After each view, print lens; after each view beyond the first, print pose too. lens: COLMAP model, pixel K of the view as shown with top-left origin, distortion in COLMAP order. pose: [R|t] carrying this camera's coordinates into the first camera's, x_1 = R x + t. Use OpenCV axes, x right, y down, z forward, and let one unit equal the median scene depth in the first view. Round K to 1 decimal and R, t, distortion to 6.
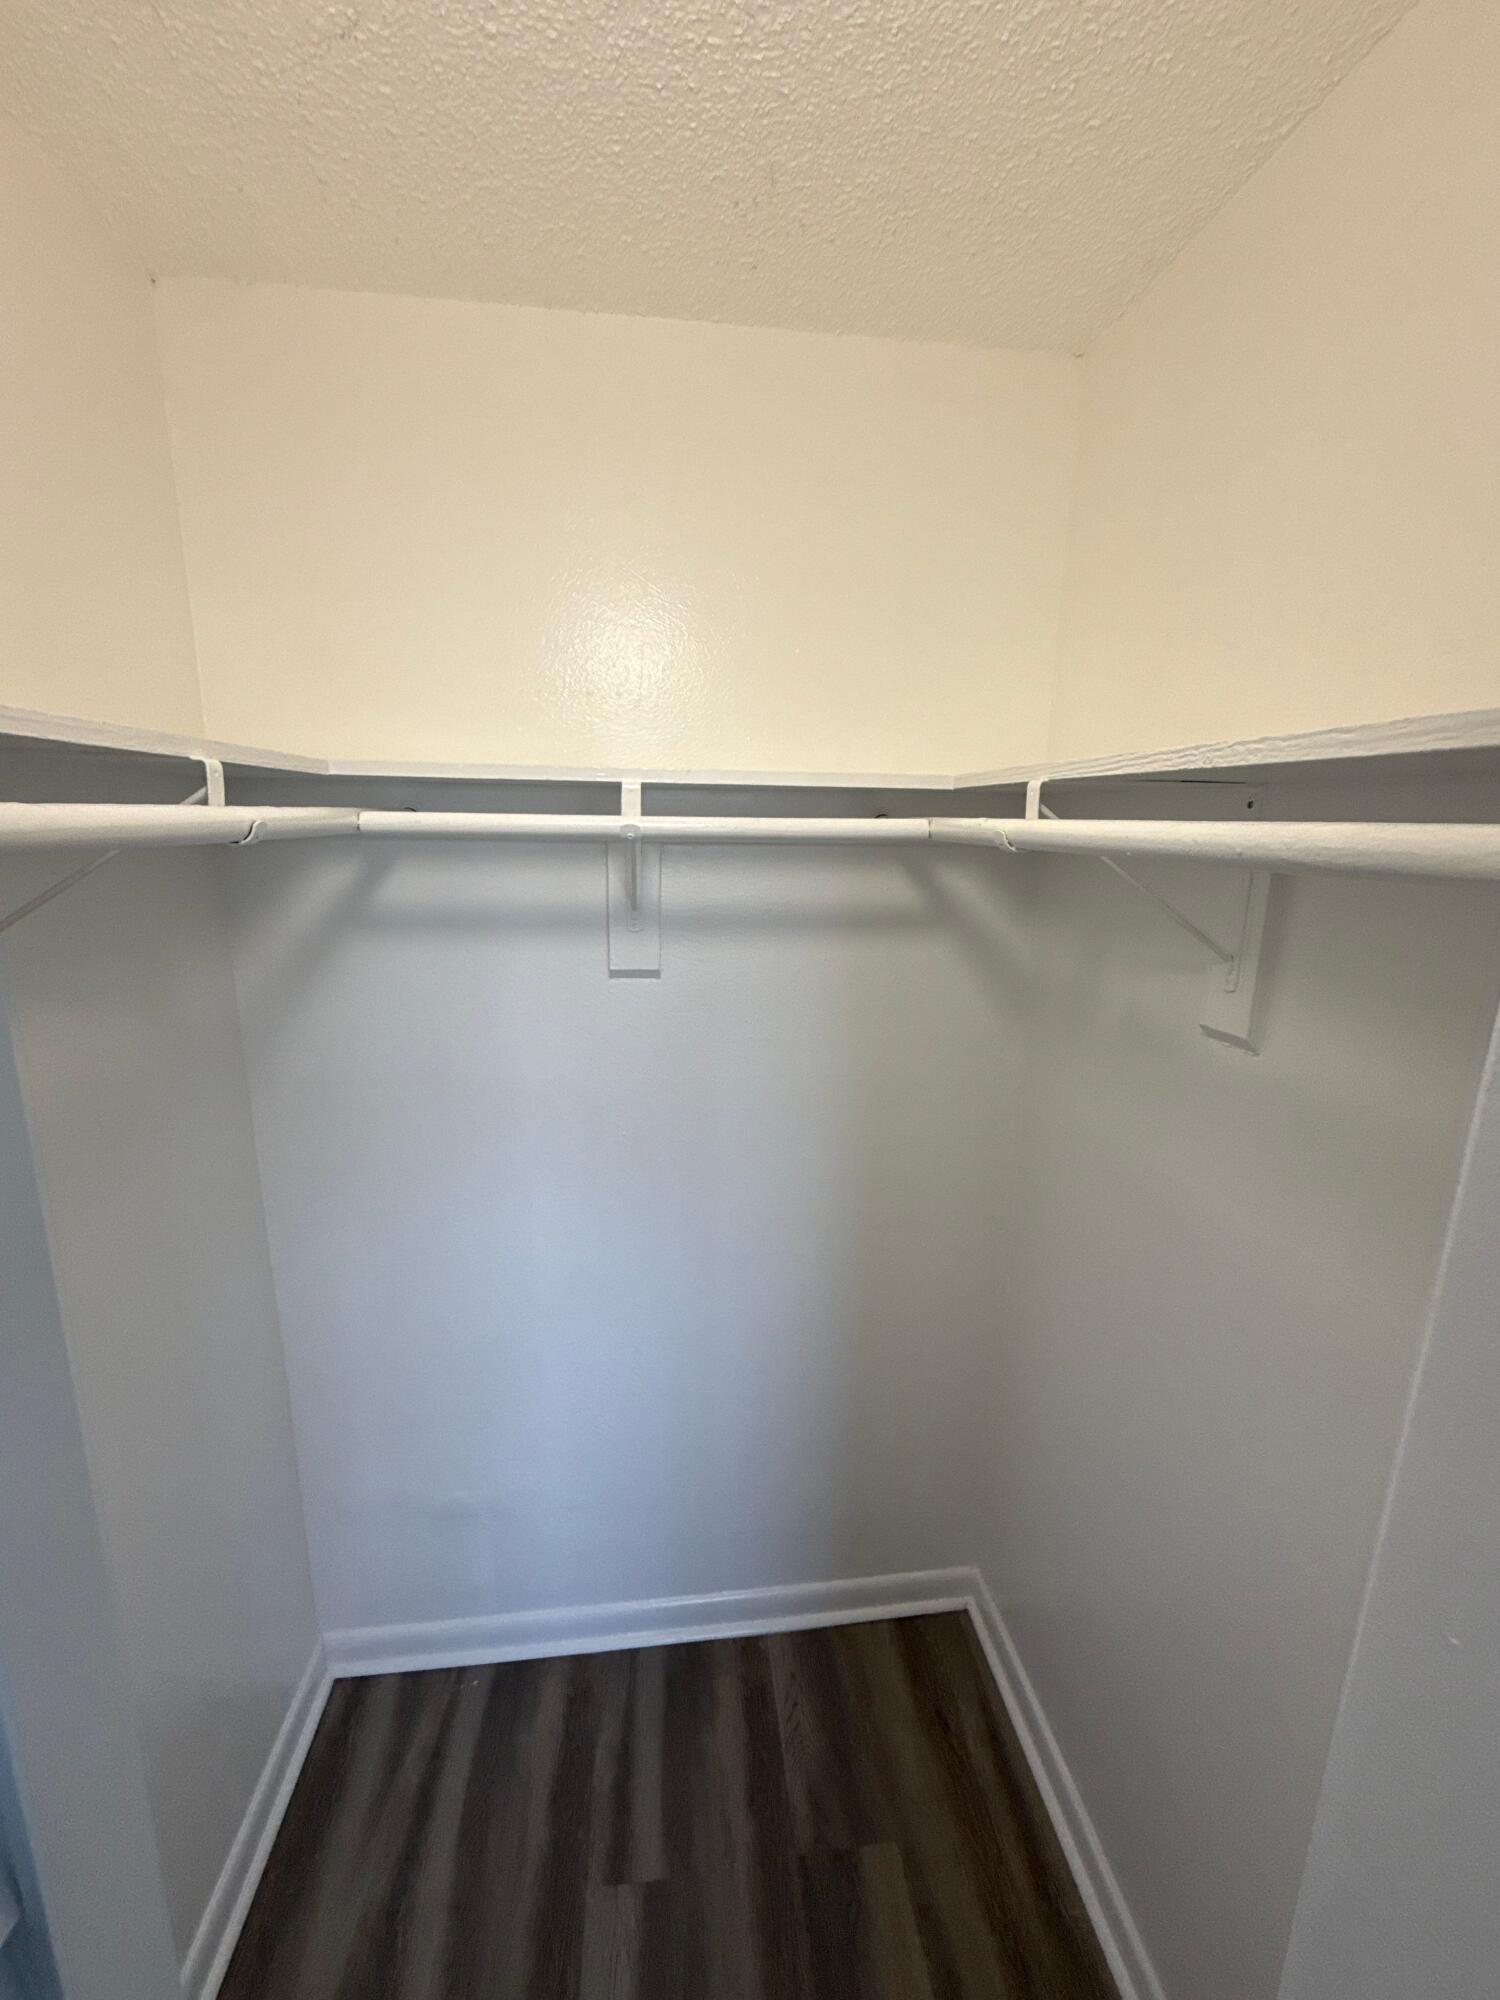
lens RADIAL K [[817.6, 0, 755.6], [0, 817.6, 995.2], [0, 0, 1]] dist [-0.000639, -0.000460]
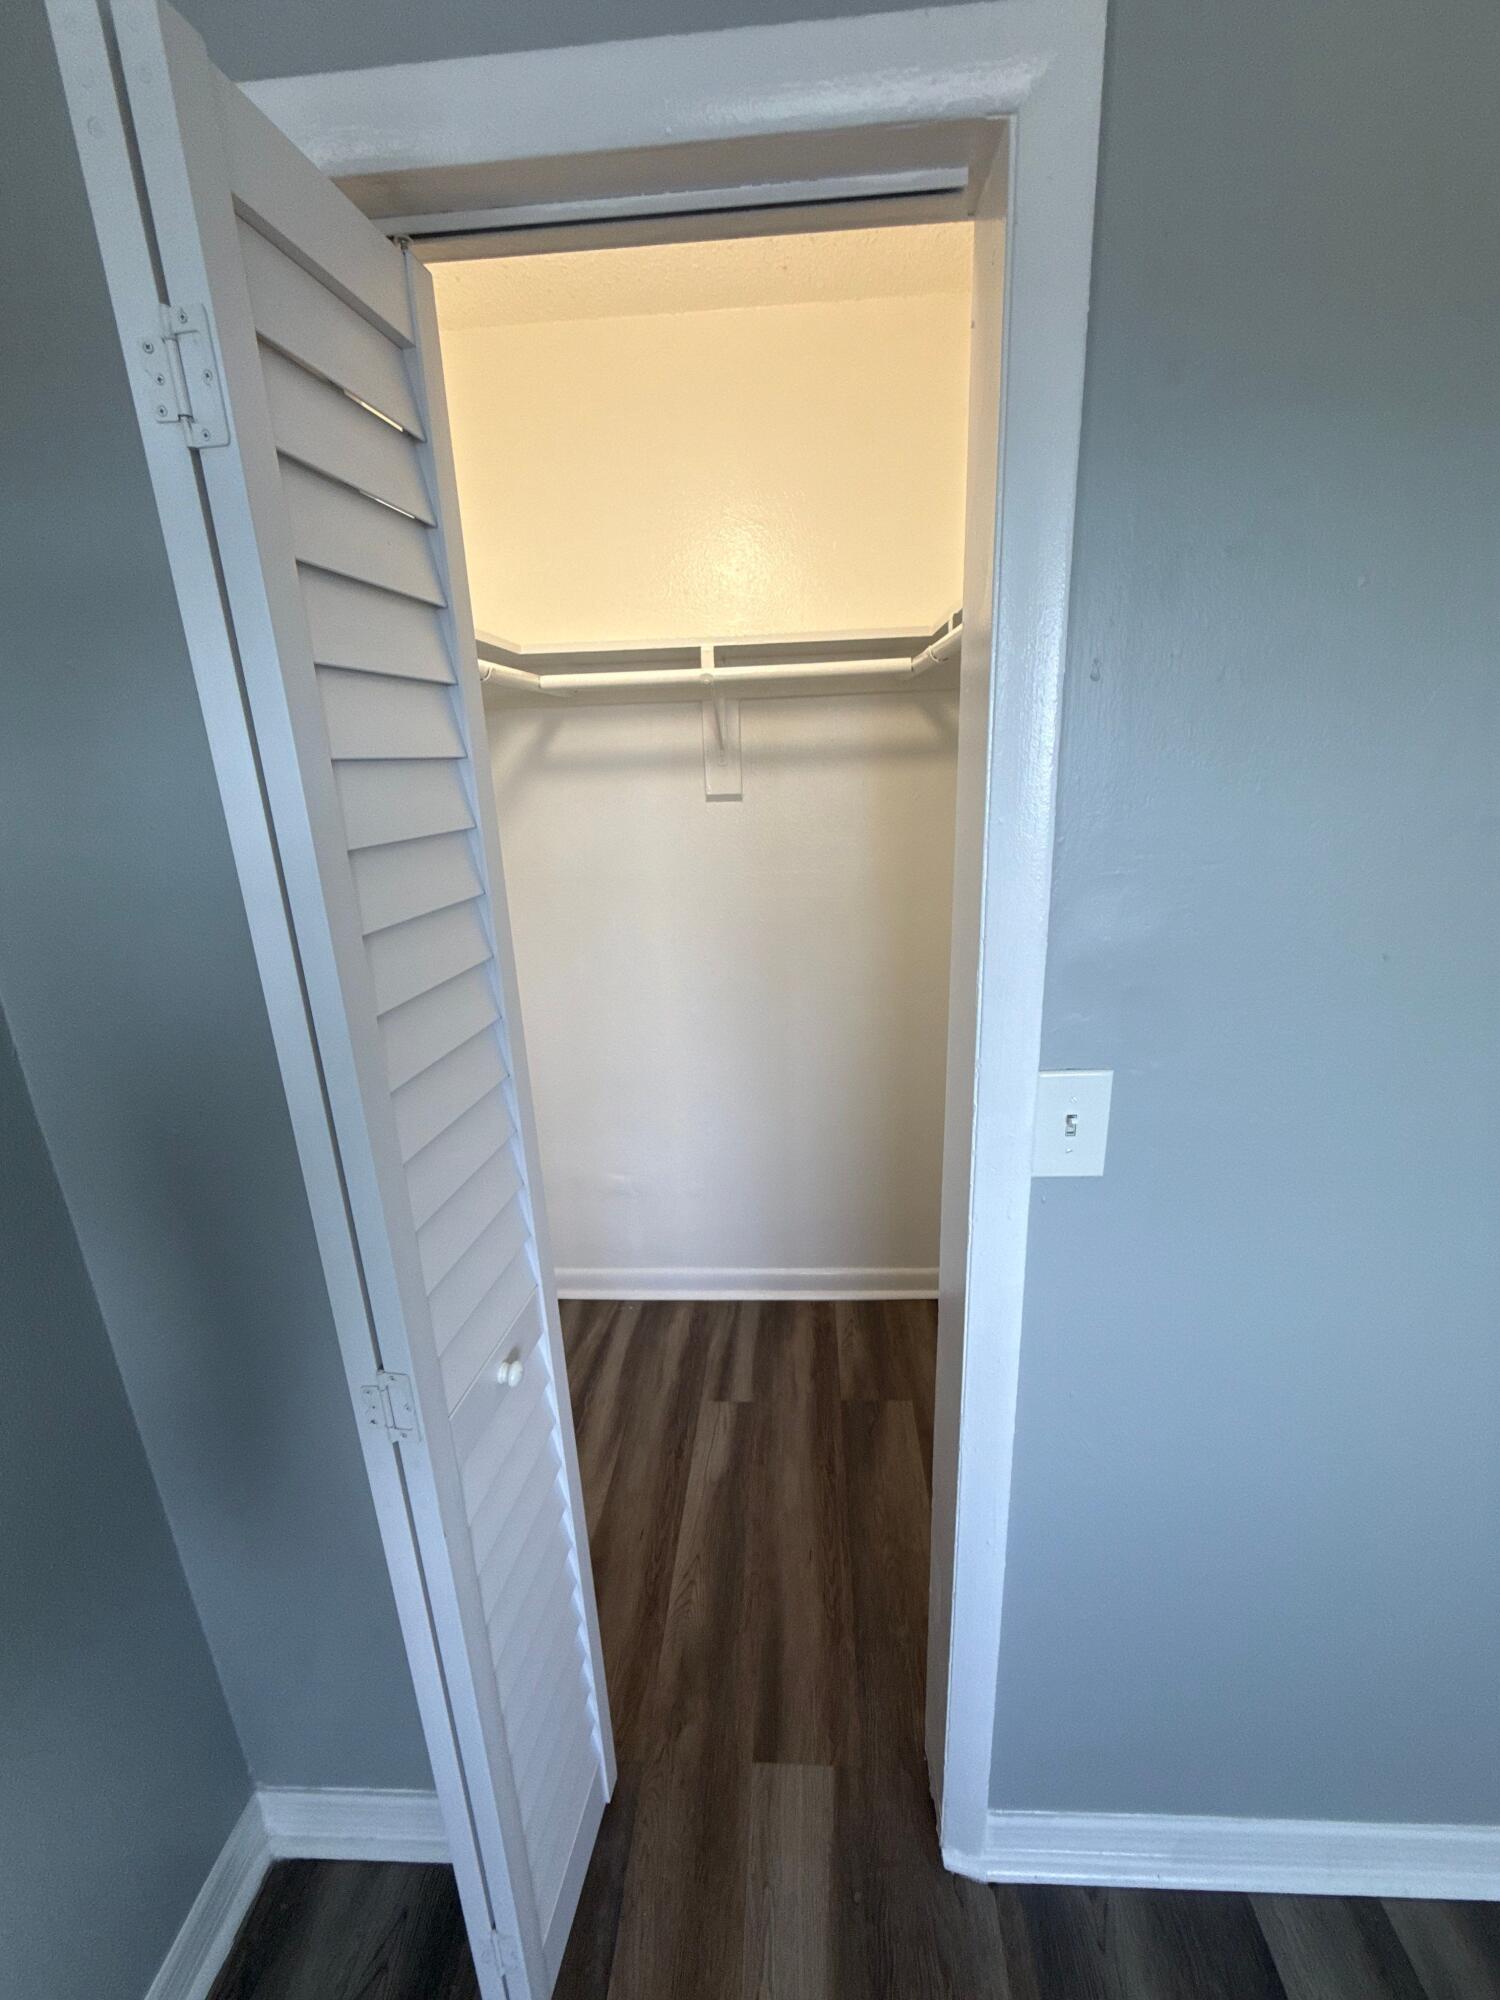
lens RADIAL K [[817.6, 0, 750.5], [0, 817.6, 998.6], [0, 0, 1]] dist [-0.000639, -0.000460]
pose [[0.982740, 0.000491, -0.184989, 0.159743], [0.014827, 0.996570, 0.081413, 0.207120], [0.184395, -0.082750, 0.979363, -0.402896]]
